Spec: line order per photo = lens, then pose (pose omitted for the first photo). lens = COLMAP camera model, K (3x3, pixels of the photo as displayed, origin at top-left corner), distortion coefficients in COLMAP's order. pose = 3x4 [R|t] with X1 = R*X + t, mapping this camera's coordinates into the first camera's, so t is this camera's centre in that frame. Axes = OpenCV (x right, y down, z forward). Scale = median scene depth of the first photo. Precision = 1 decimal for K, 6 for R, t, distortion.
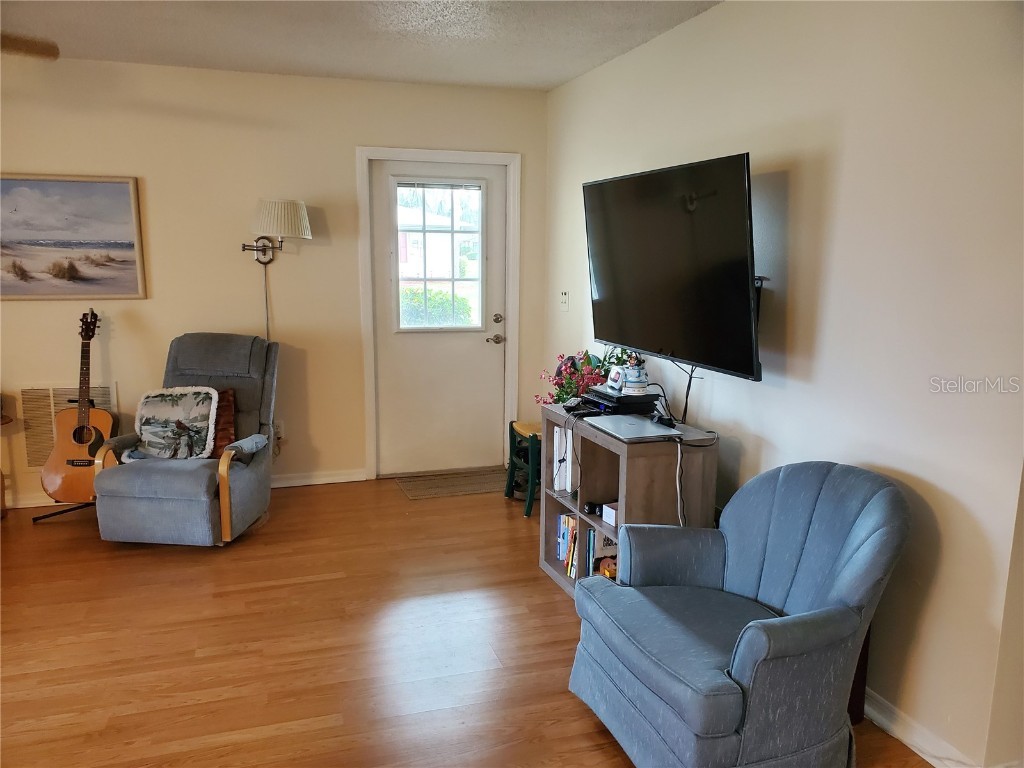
lens RADIAL K [[806.0, 0, 509.9], [0, 806.0, 386.8], [0, 0, 1]] dist [0.011758, 0.017790]
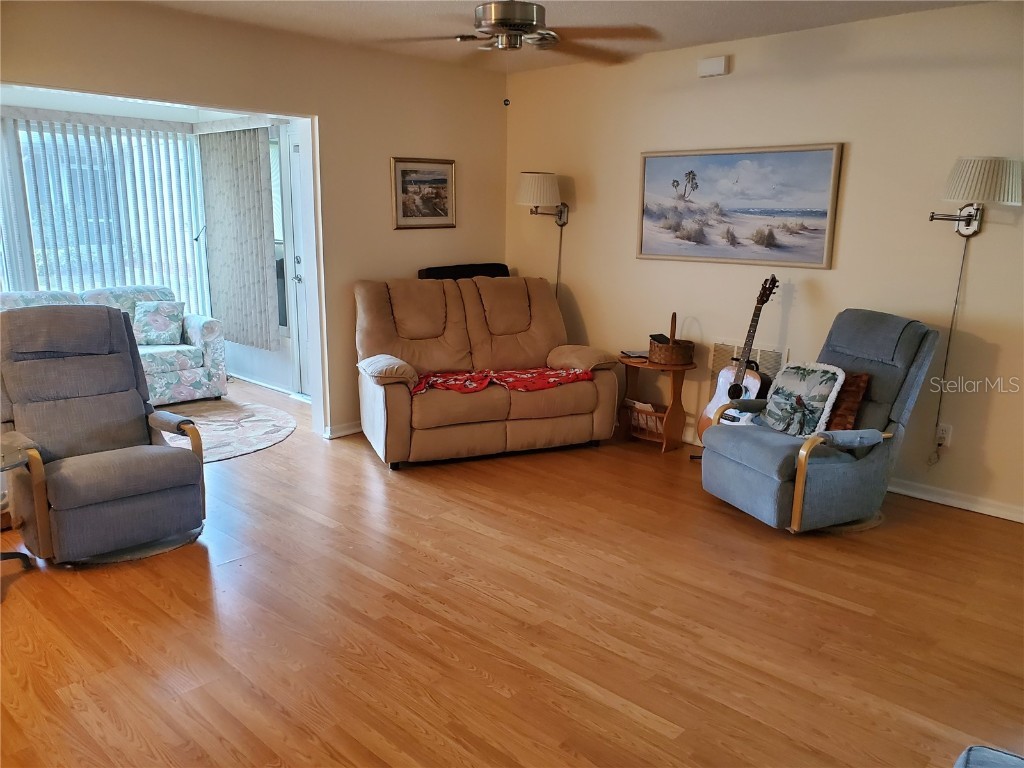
lens RADIAL K [[806.0, 0, 509.9], [0, 806.0, 386.8], [0, 0, 1]] dist [0.011758, 0.017790]
pose [[0.478368, 0.190413, -0.857267, 0.238230], [-0.161802, 0.978607, 0.127077, -0.033762], [0.863125, 0.077918, 0.498943, 0.206413]]
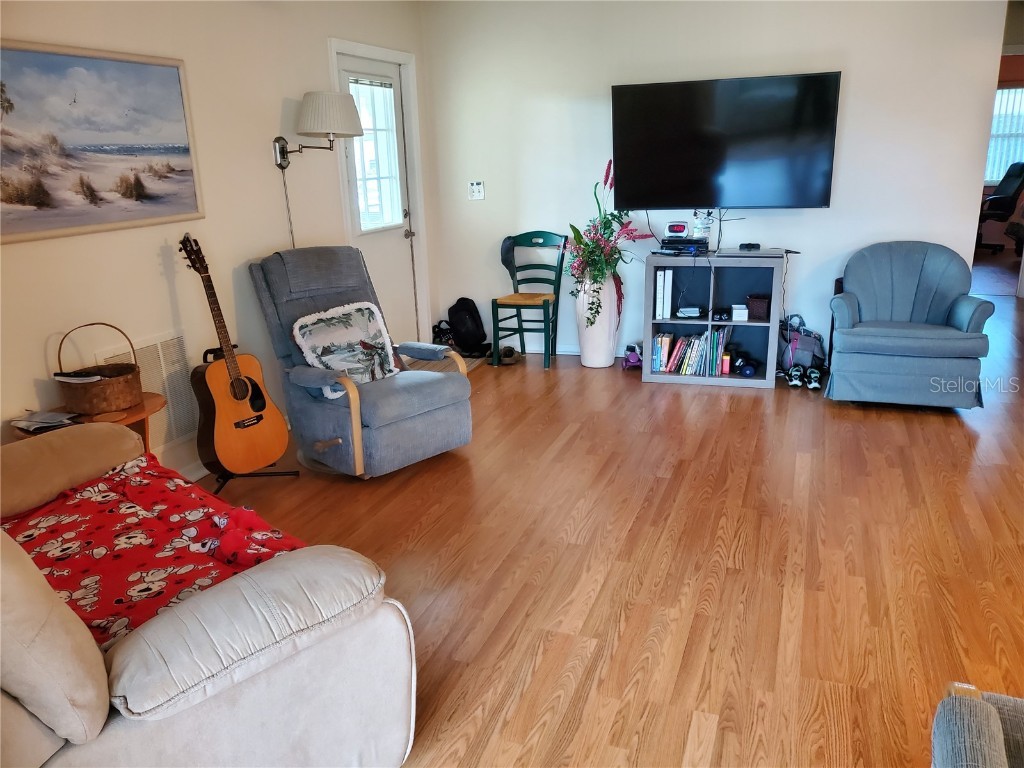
lens RADIAL K [[806.0, 0, 509.9], [0, 806.0, 386.8], [0, 0, 1]] dist [0.011758, 0.017790]
pose [[0.612701, -0.247456, 0.750575, -0.959466], [0.165297, 0.968836, 0.184481, -0.046917], [-0.772835, 0.011036, 0.634511, 0.271999]]
